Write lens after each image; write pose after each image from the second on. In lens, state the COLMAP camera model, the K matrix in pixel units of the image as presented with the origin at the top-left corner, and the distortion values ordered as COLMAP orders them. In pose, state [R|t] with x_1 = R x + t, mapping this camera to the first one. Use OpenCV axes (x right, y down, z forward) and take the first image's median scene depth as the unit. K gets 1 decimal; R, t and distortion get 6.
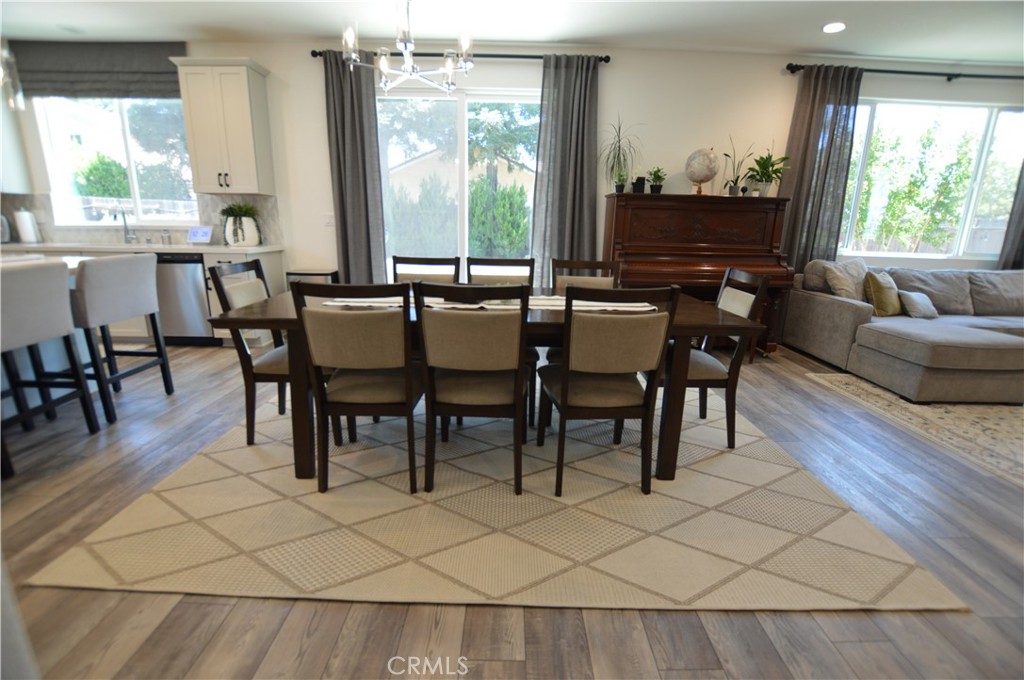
lens RADIAL K [[454.3, 0, 511.2], [0, 454.3, 342.6], [0, 0, 1]] dist [-0.029399, 0.001576]
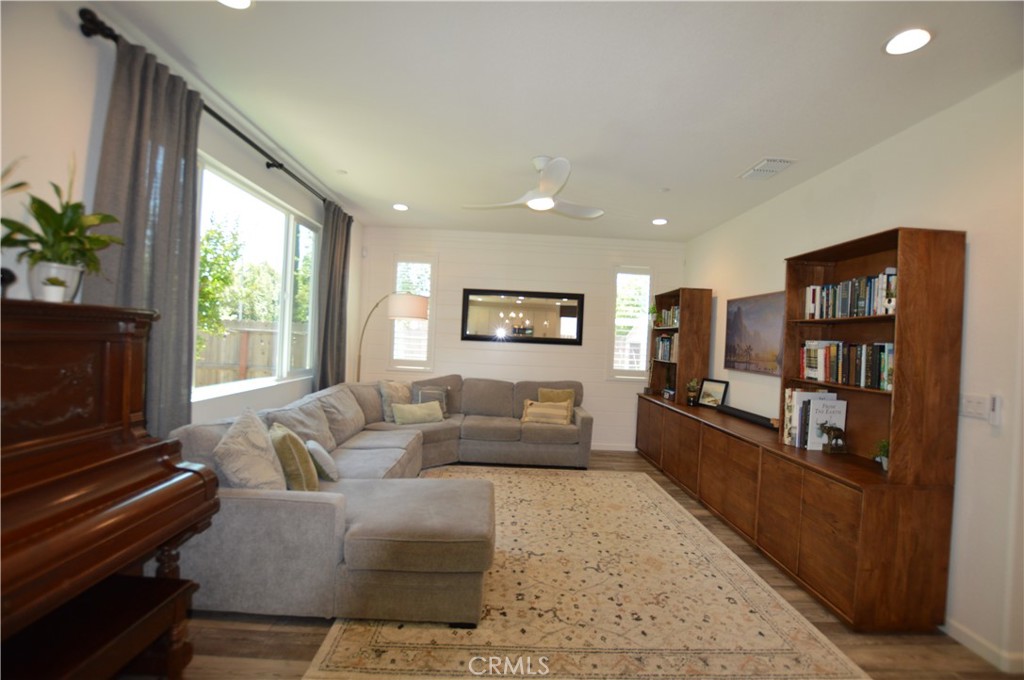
lens RADIAL K [[454.3, 0, 510.8], [0, 454.3, 335.7], [0, 0, 1]] dist [-0.029399, 0.001576]
pose [[-0.028538, -0.019621, 0.999400, 0.173985], [0.208769, 0.977641, 0.025155, -0.235747], [-0.977548, 0.209362, -0.023804, 0.669491]]
